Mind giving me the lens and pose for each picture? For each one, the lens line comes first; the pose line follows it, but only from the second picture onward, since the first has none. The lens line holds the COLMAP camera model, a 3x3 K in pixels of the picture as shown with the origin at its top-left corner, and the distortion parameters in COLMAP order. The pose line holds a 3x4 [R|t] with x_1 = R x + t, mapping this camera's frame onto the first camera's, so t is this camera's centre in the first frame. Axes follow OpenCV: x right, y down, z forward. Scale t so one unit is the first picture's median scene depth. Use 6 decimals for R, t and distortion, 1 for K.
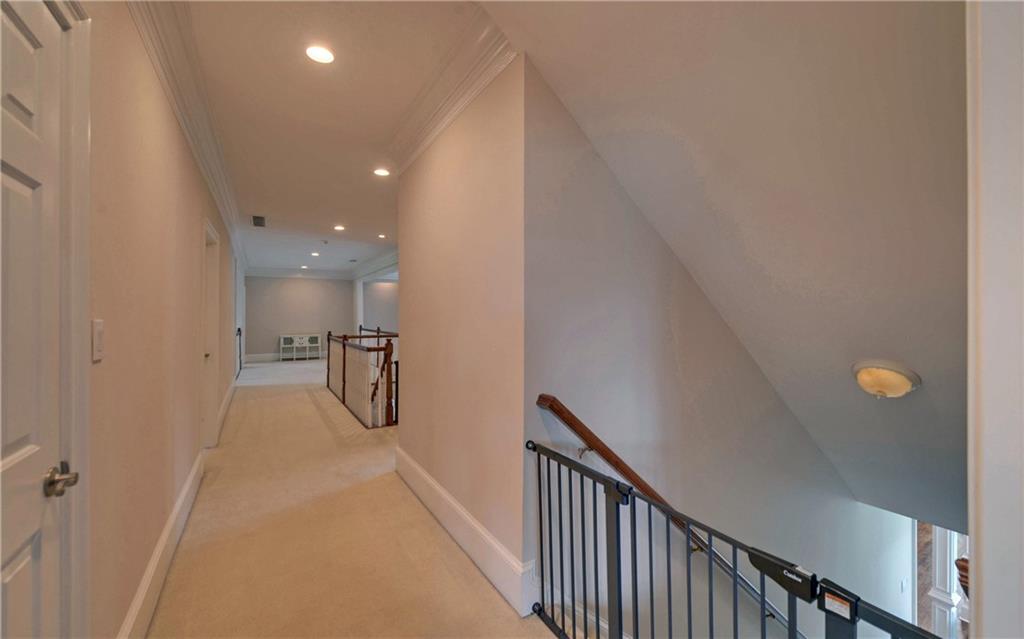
lens RADIAL K [[409.4, 0, 510.6], [0, 409.4, 311.6], [0, 0, 1]] dist [0.001844, 0.000176]
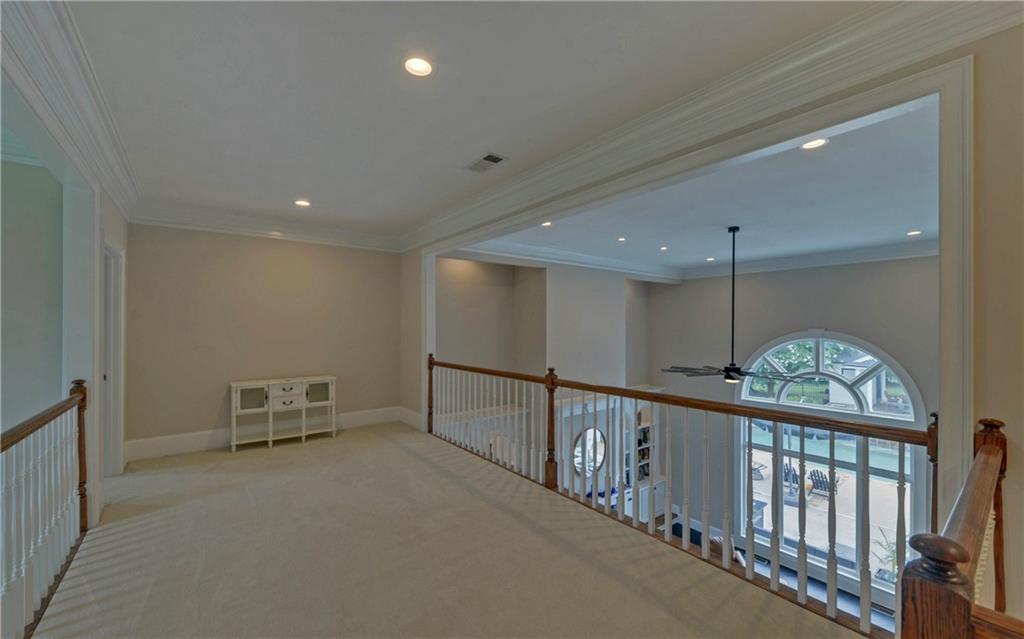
lens RADIAL K [[409.4, 0, 513.2], [0, 409.4, 327.5], [0, 0, 1]] dist [0.001844, 0.000176]
pose [[0.992991, 0.004817, 0.118088, -0.343978], [-0.005811, 0.999950, 0.008081, 0.001317], [-0.118044, -0.008711, 0.992970, 0.585332]]
